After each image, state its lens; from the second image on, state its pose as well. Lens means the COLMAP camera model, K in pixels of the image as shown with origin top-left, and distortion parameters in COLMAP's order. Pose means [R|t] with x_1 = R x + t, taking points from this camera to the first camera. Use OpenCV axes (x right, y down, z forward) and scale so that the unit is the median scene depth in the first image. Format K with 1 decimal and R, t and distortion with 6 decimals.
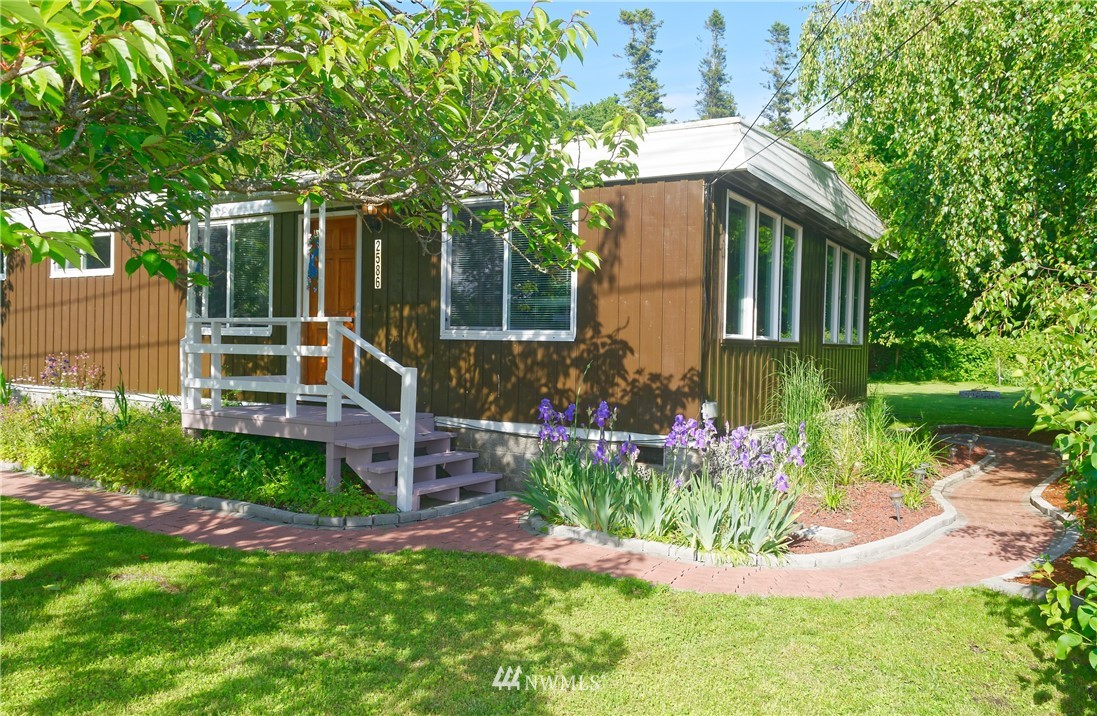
lens RADIAL K [[873.0, 0, 572.0], [0, 873.0, 369.8], [0, 0, 1]] dist [0.002638, 0.002569]
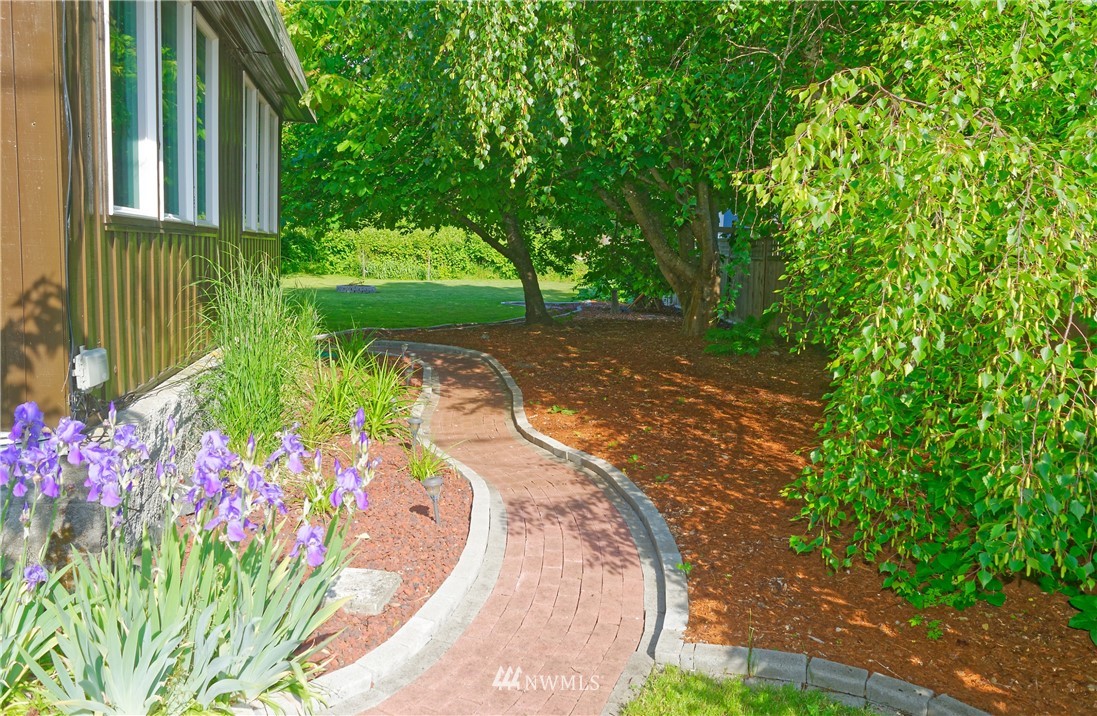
lens RADIAL K [[873.0, 0, 572.0], [0, 873.0, 369.8], [0, 0, 1]] dist [0.002638, 0.002569]
pose [[0.754924, -0.074115, 0.651611, 0.042155], [-0.007746, 0.992517, 0.121863, -0.010500], [-0.655767, -0.097044, 0.748701, 0.428538]]
